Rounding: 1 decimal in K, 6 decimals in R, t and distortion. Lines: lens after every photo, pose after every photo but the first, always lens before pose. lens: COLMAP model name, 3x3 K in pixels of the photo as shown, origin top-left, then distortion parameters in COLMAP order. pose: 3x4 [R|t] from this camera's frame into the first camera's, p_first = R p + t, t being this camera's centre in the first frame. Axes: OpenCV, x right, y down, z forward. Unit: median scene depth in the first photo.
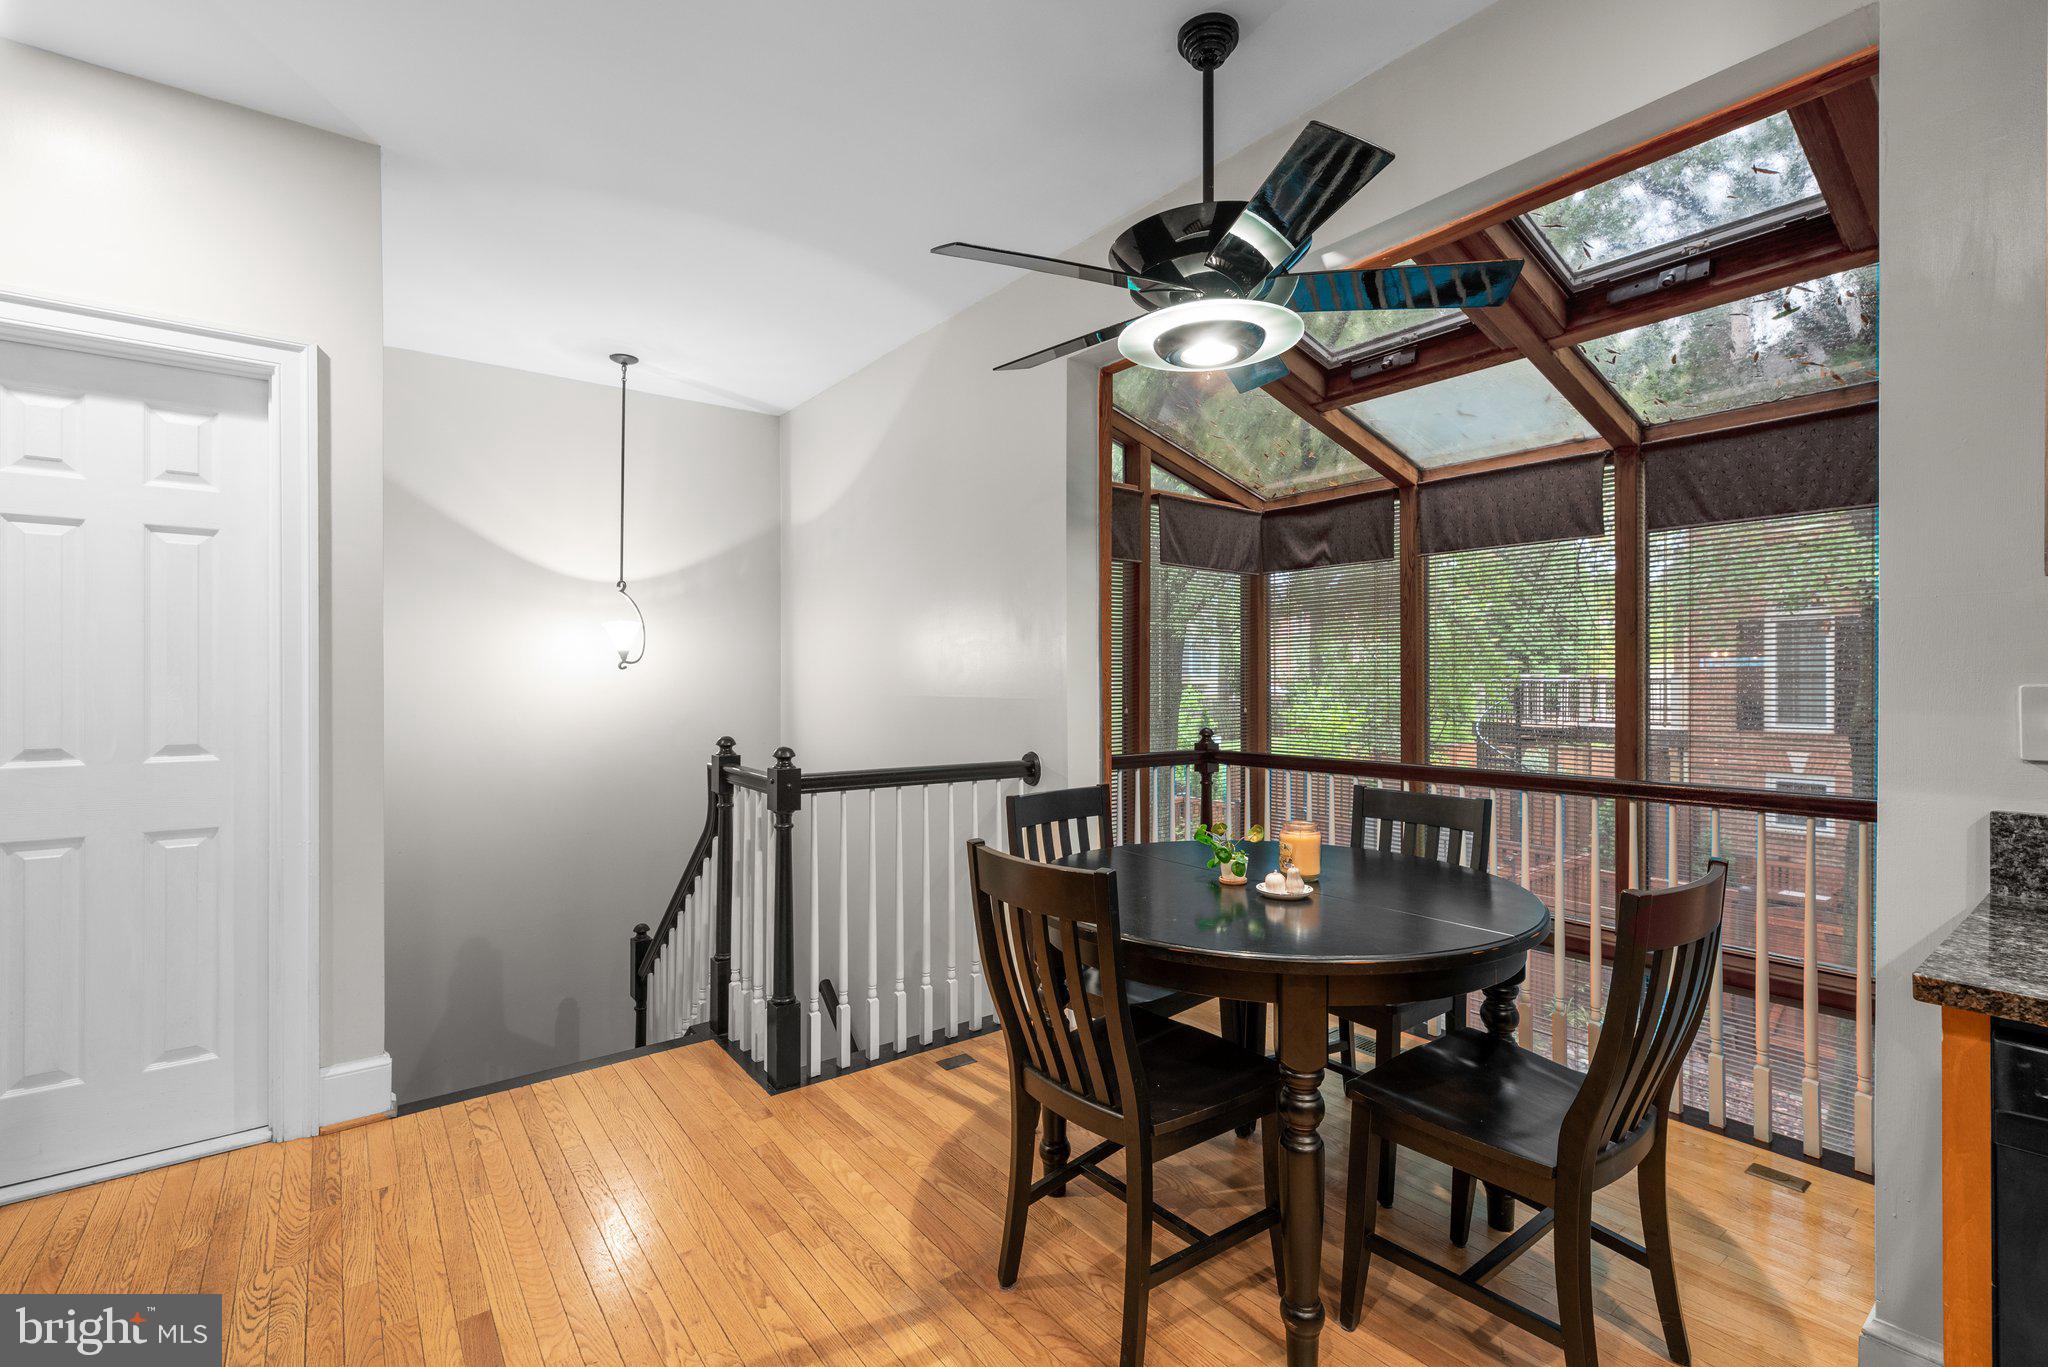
lens RADIAL K [[916.7, 0, 1010.7], [0, 916.7, 682.1], [0, 0, 1]] dist [-0.000032, -0.000482]
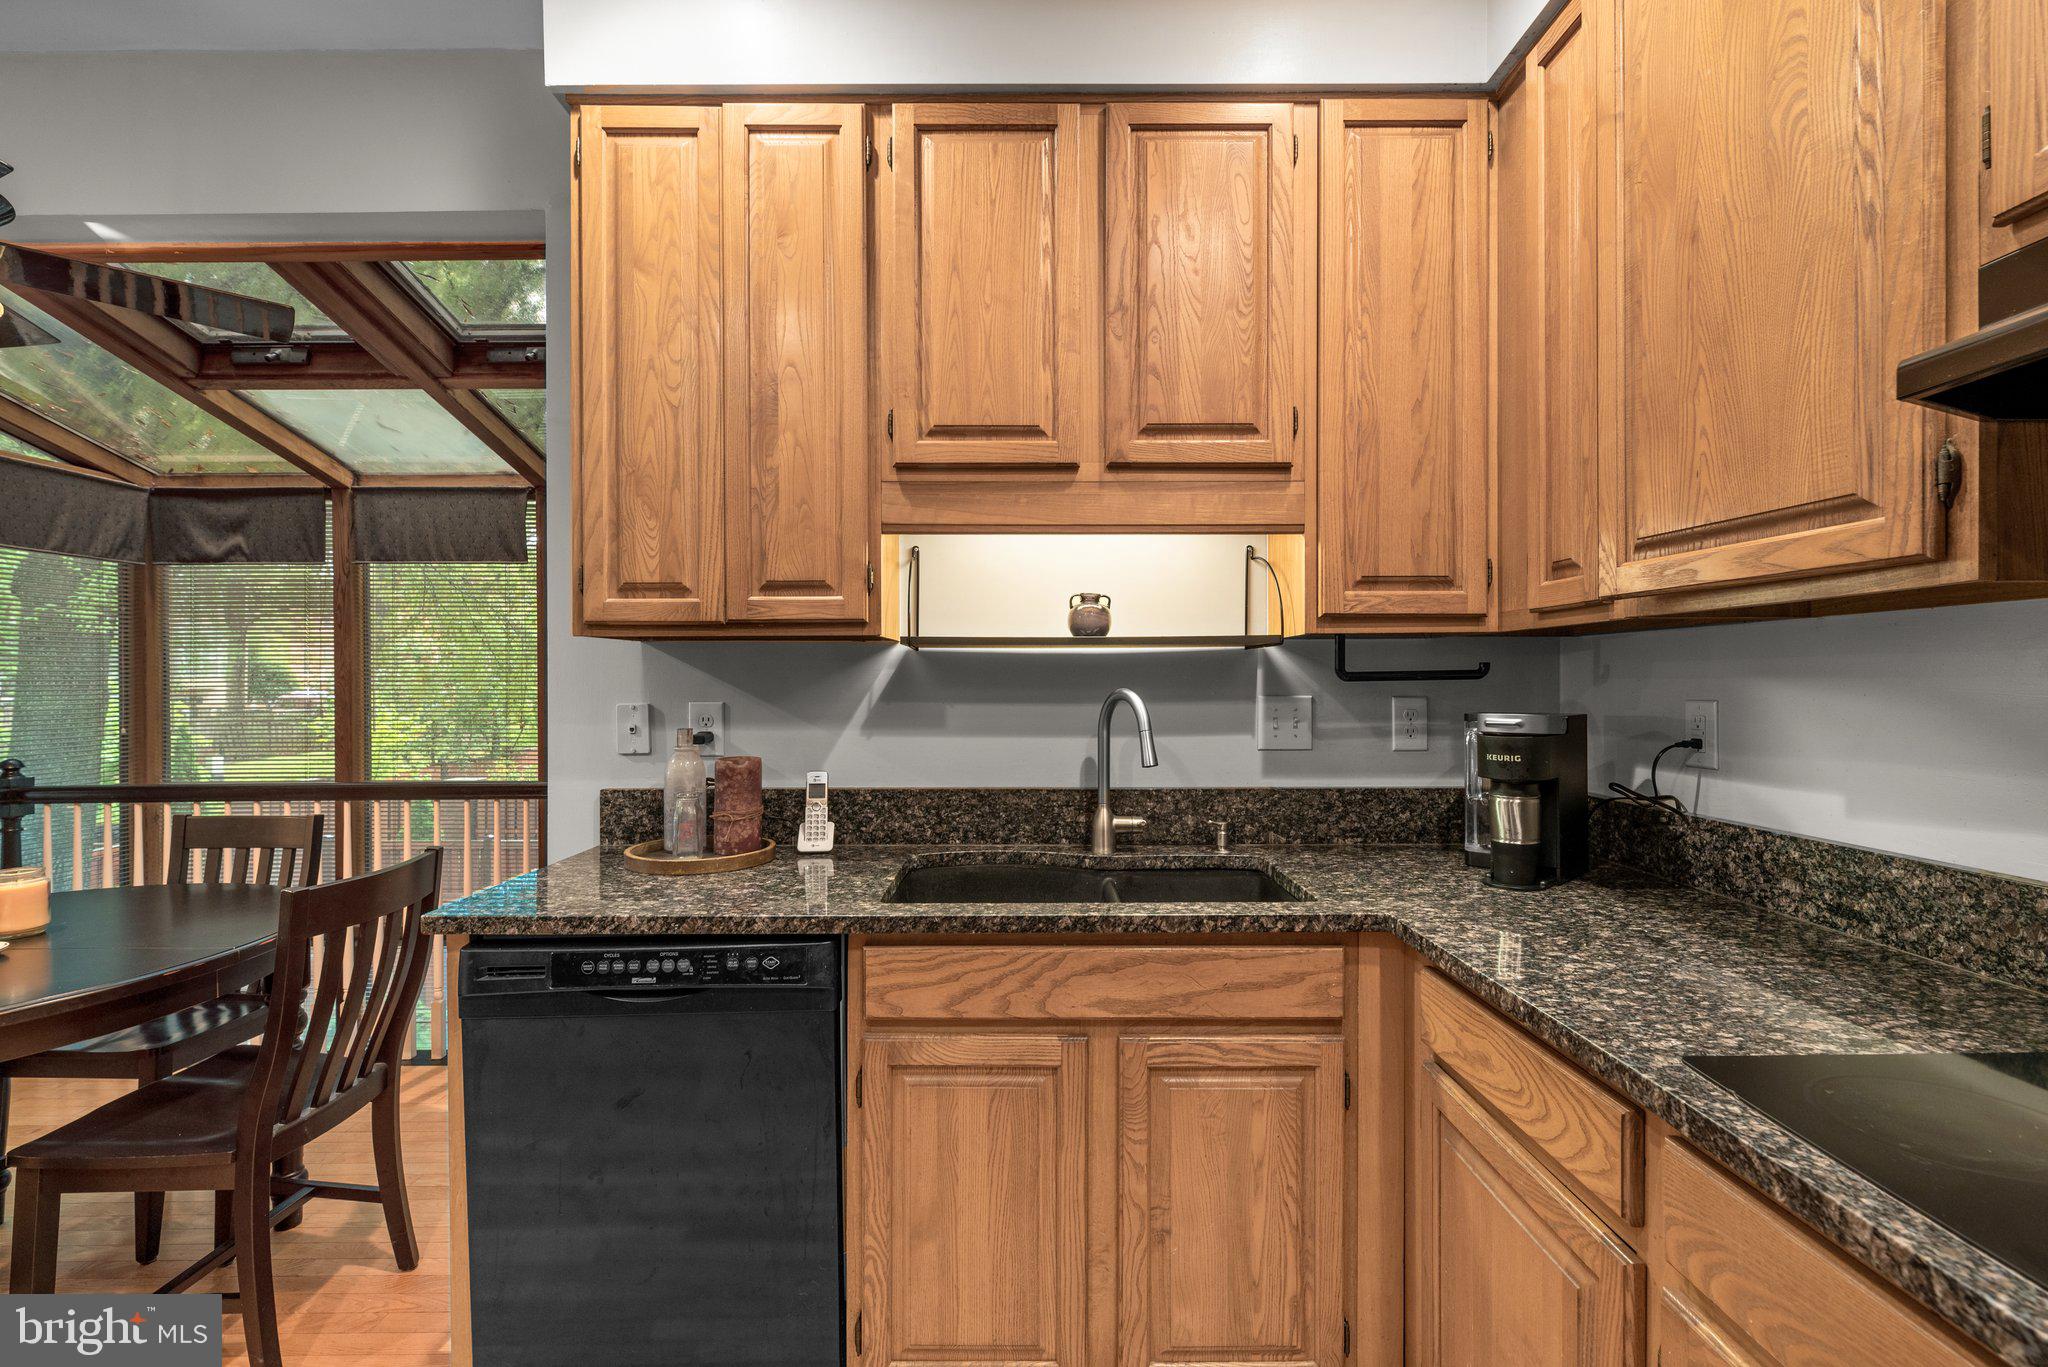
lens RADIAL K [[916.7, 0, 1026.8], [0, 916.7, 679.7], [0, 0, 1]] dist [-0.000032, -0.000482]
pose [[0.589051, -0.003419, 0.808088, 0.092384], [0.007451, 0.999972, -0.001200, -0.009678], [-0.808061, 0.006728, 0.589060, -0.144603]]
